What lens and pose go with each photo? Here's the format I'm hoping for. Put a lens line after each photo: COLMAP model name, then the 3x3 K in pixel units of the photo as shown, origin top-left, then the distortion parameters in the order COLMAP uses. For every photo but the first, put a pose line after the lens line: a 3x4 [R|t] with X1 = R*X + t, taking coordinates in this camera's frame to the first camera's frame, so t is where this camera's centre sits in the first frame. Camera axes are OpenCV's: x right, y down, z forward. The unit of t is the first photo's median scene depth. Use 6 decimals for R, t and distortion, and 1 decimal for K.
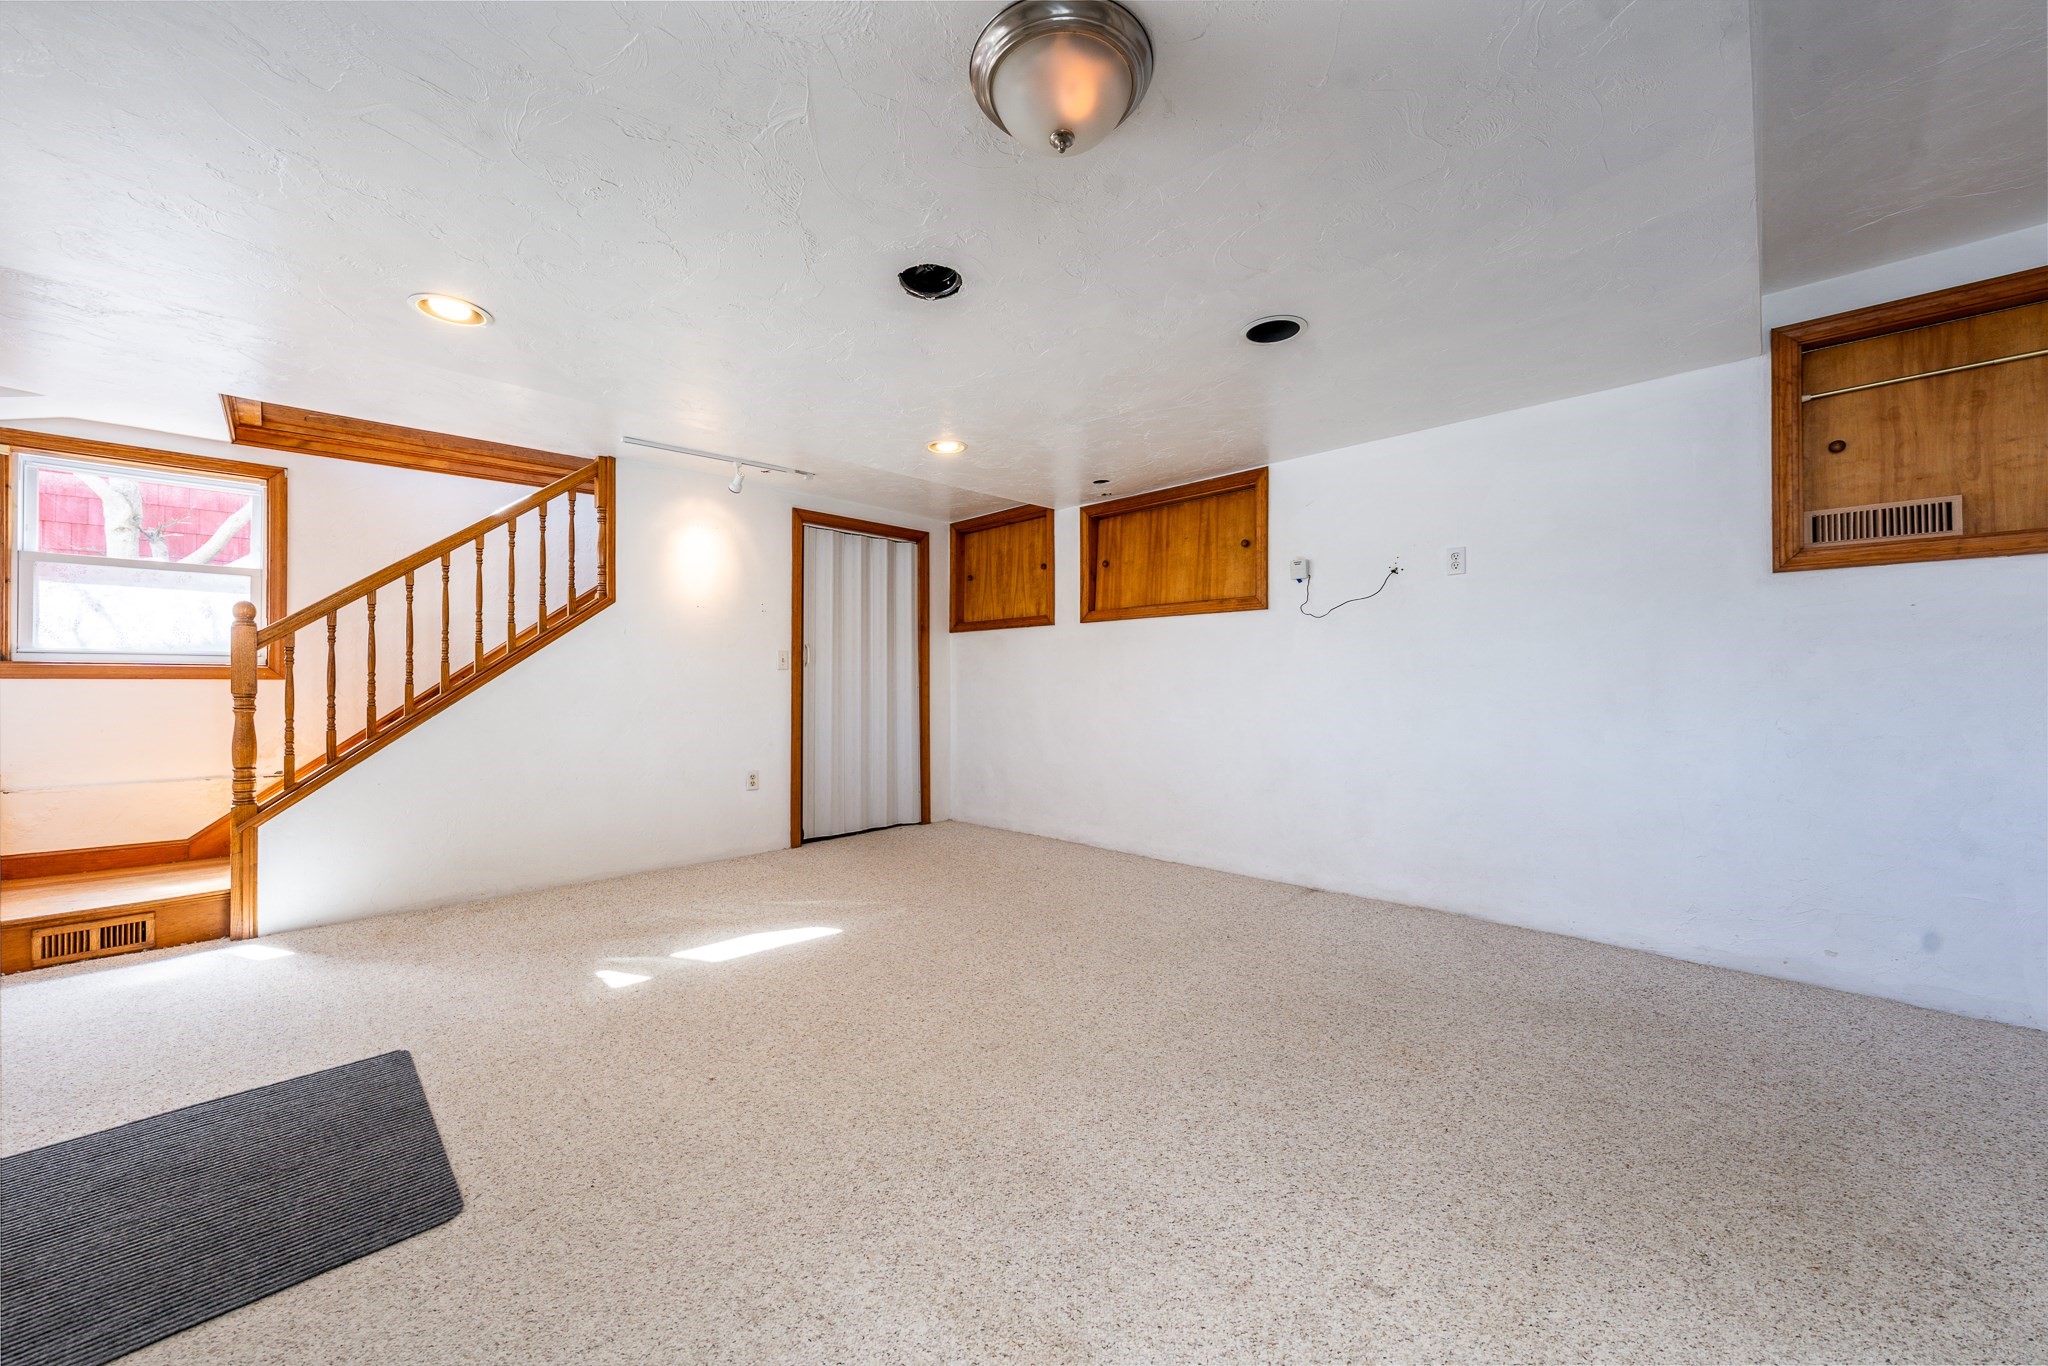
lens RADIAL K [[741.6, 0, 1024.0], [0, 741.6, 683.0], [0, 0, 1]] dist [-0.001137, -0.000098]
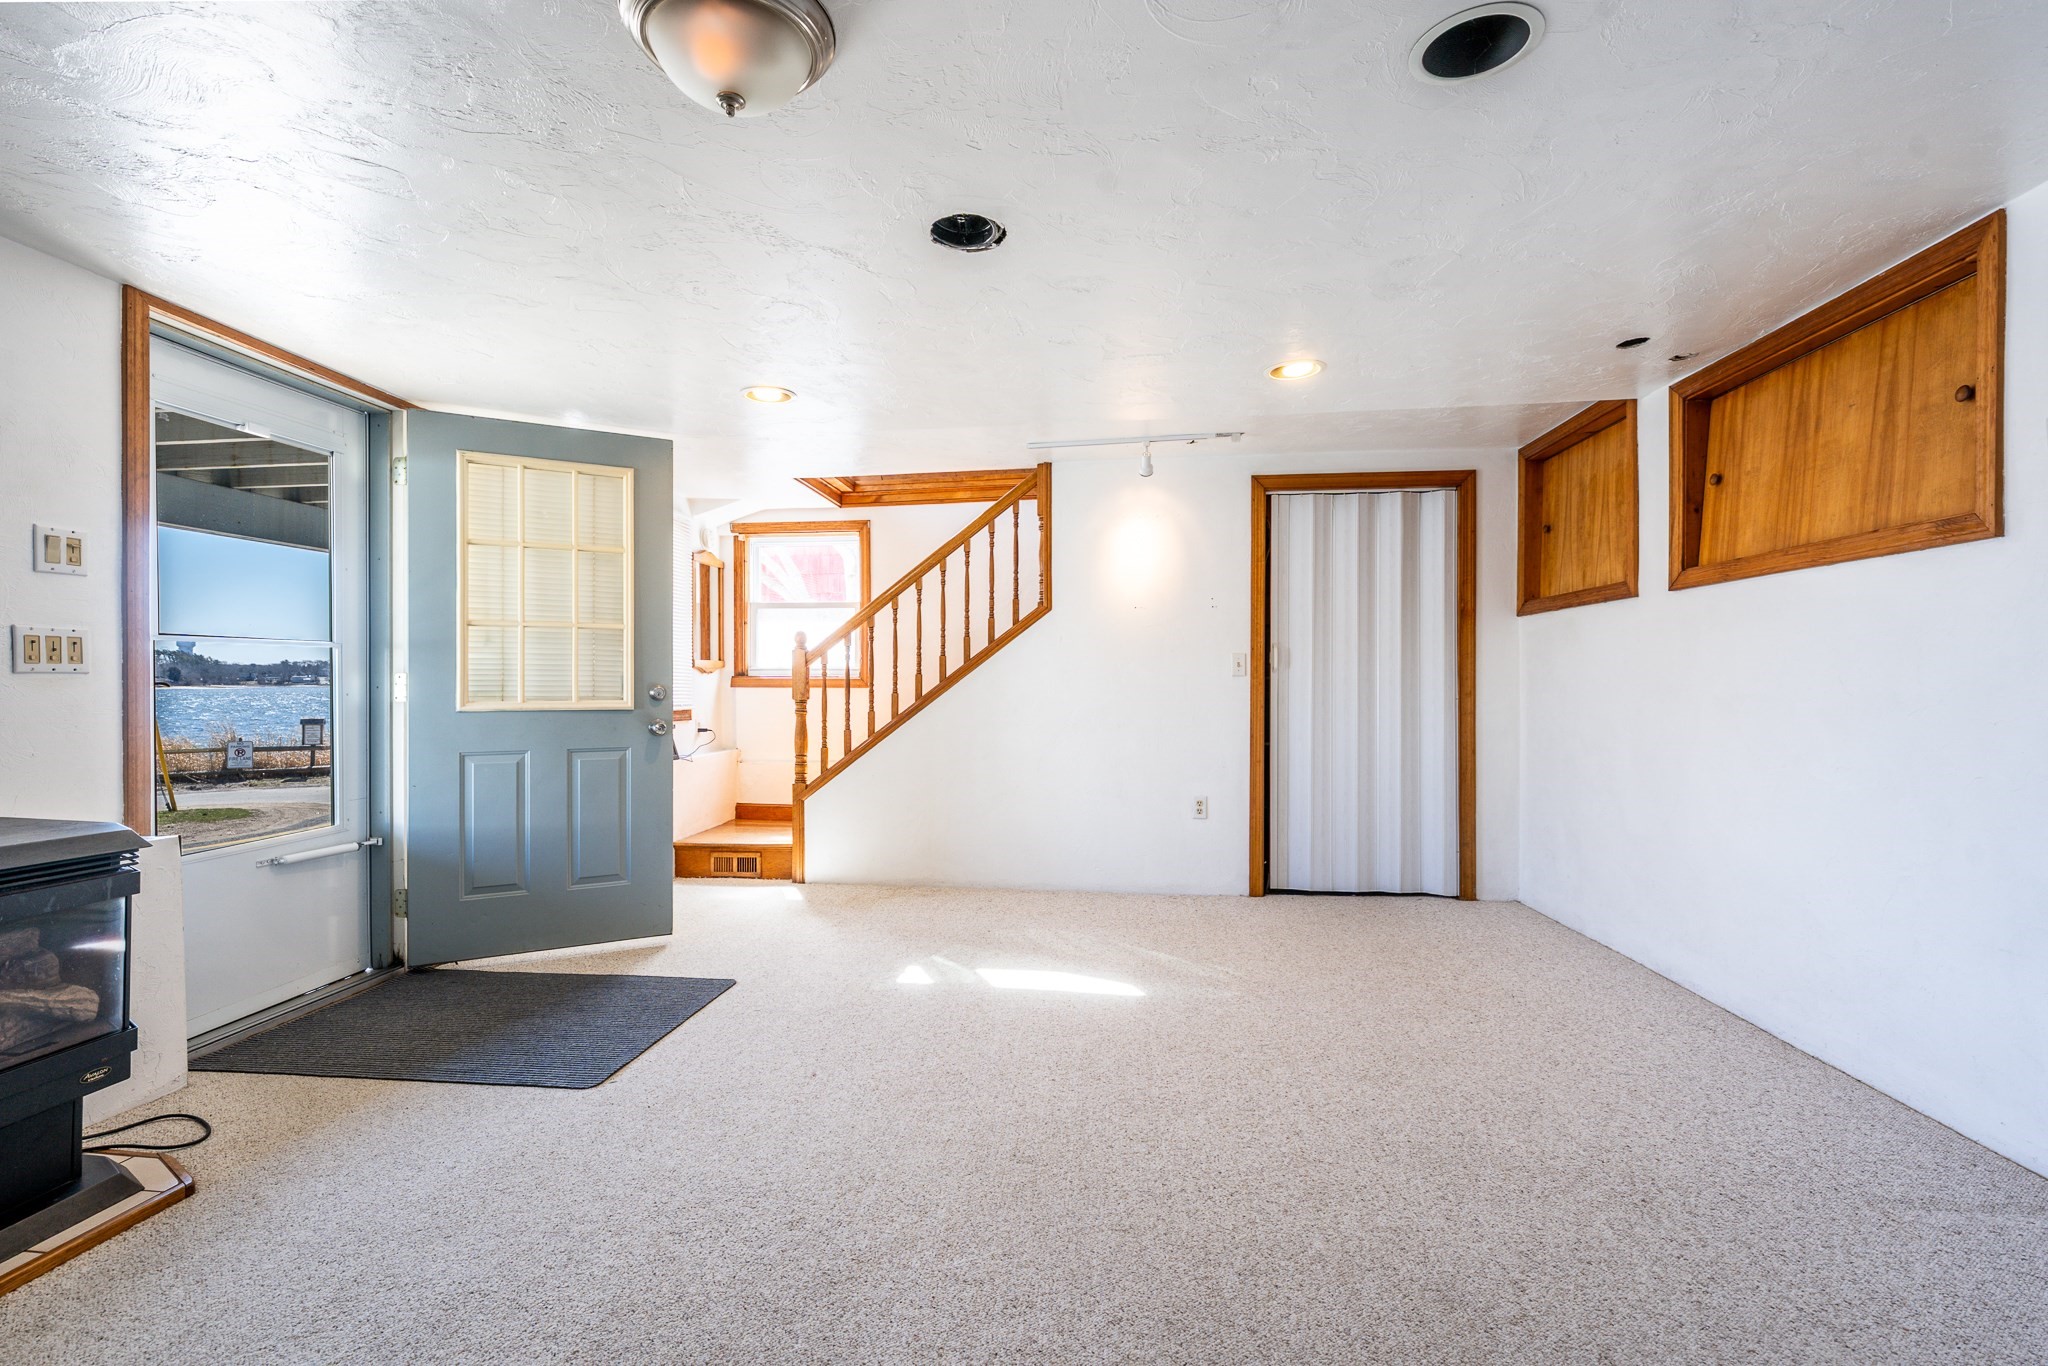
lens RADIAL K [[937.8, 0, 1015.1], [0, 937.8, 690.8], [0, 0, 1]] dist [0.002652, -0.000030]
pose [[0.618733, 0.006964, -0.785571, 0.373244], [-0.000579, 0.999964, 0.008408, -0.011904], [0.785601, -0.004747, 0.618715, 0.184747]]
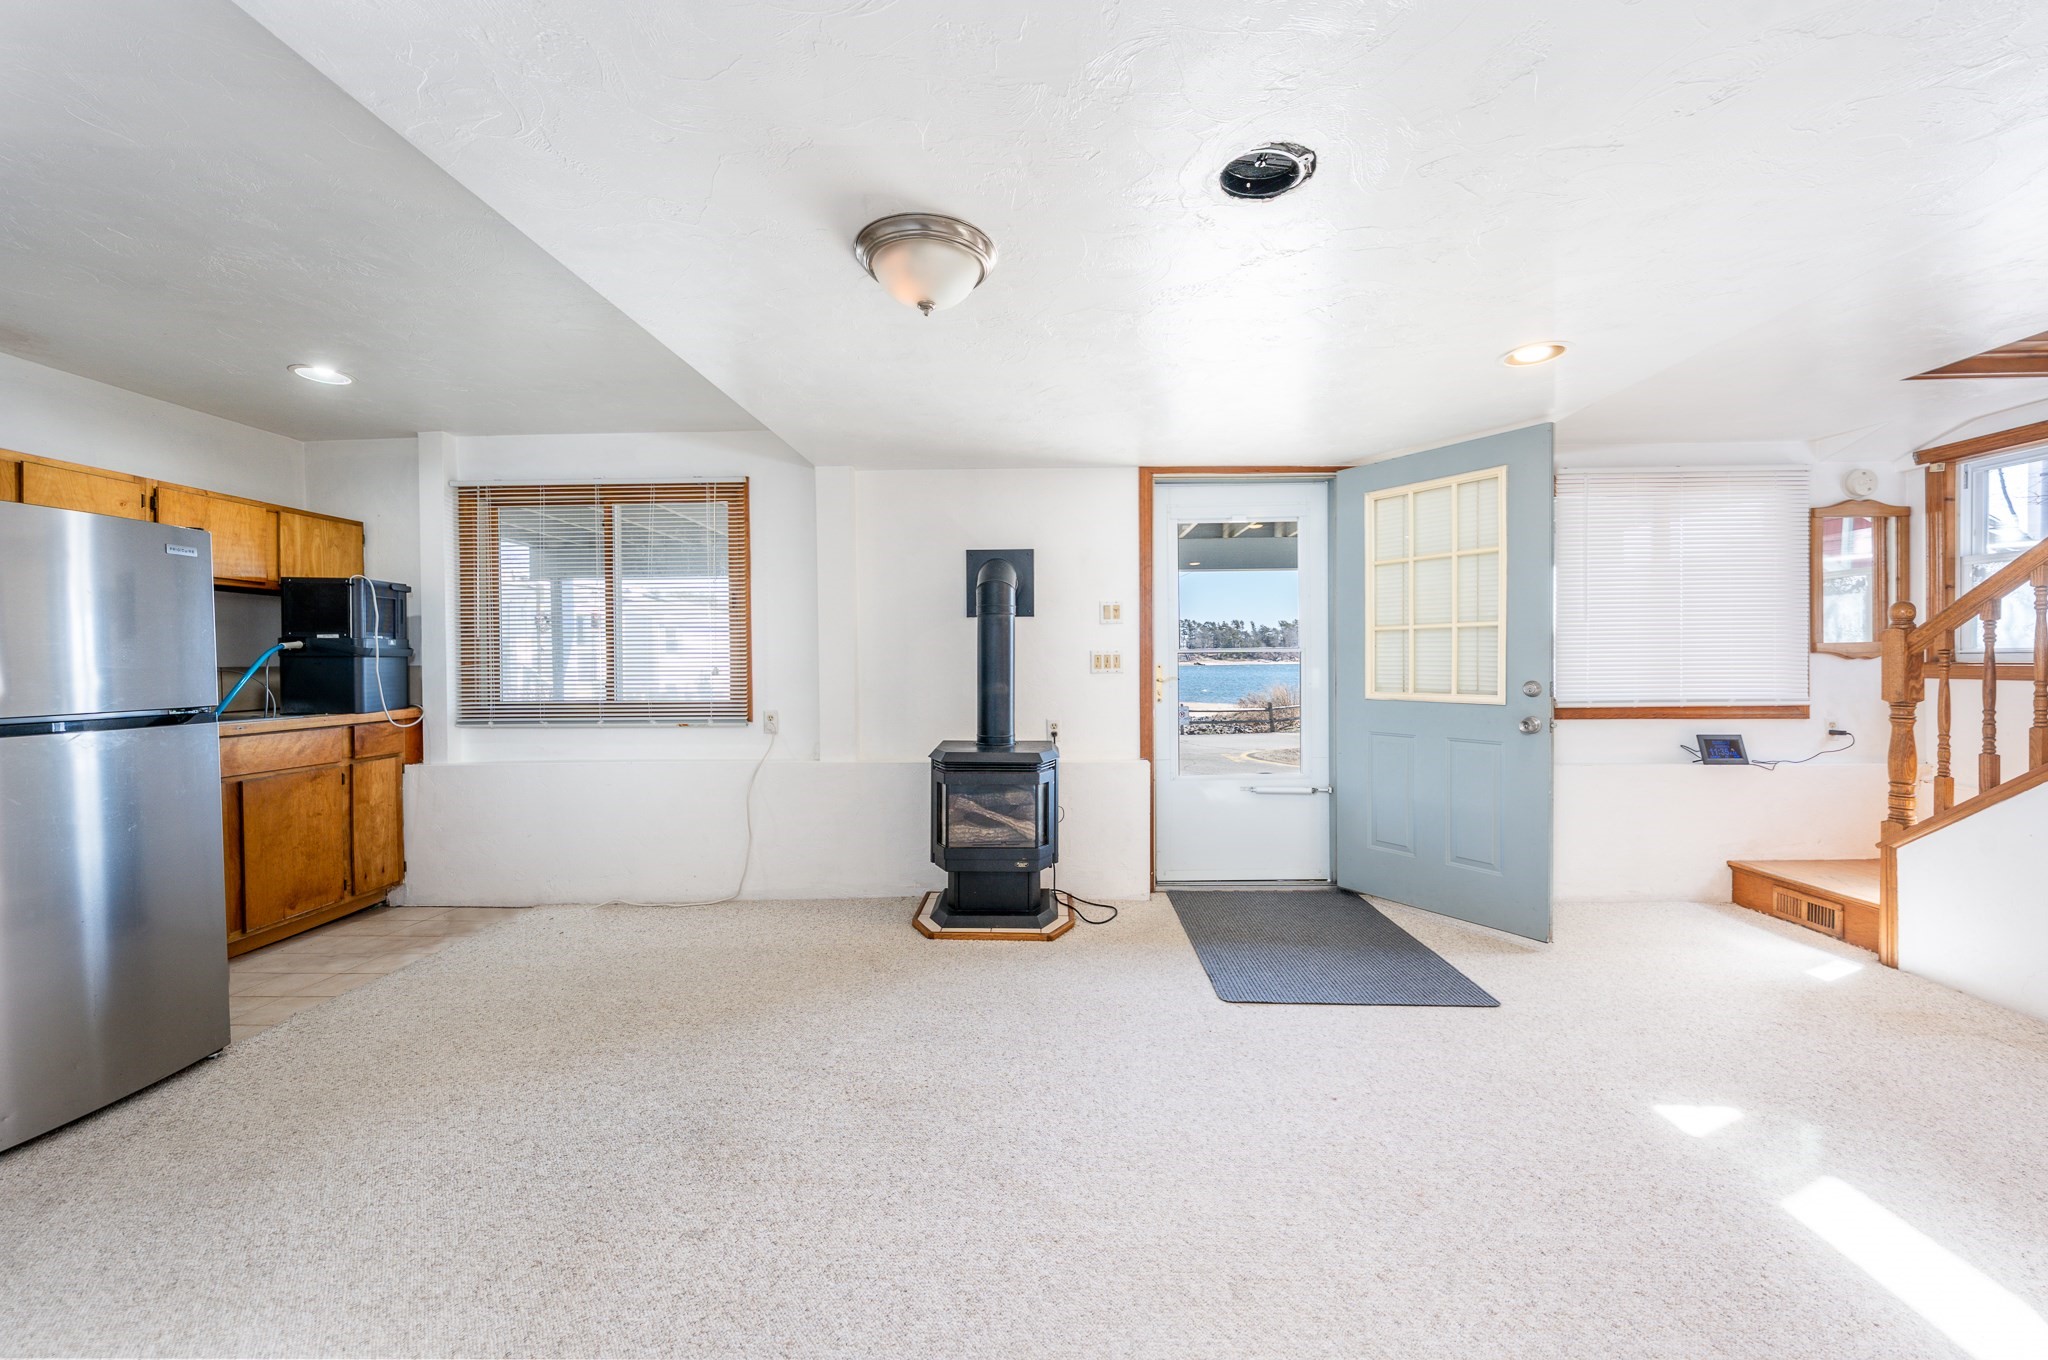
lens RADIAL K [[753.7, 0, 1027.8], [0, 753.7, 668.3], [0, 0, 1]] dist [-0.001134, -0.000069]
pose [[-0.731934, 0.014448, -0.681222, 0.271434], [0.009277, 0.999894, 0.011240, -0.034505], [0.681312, 0.001907, -0.731991, 0.682176]]
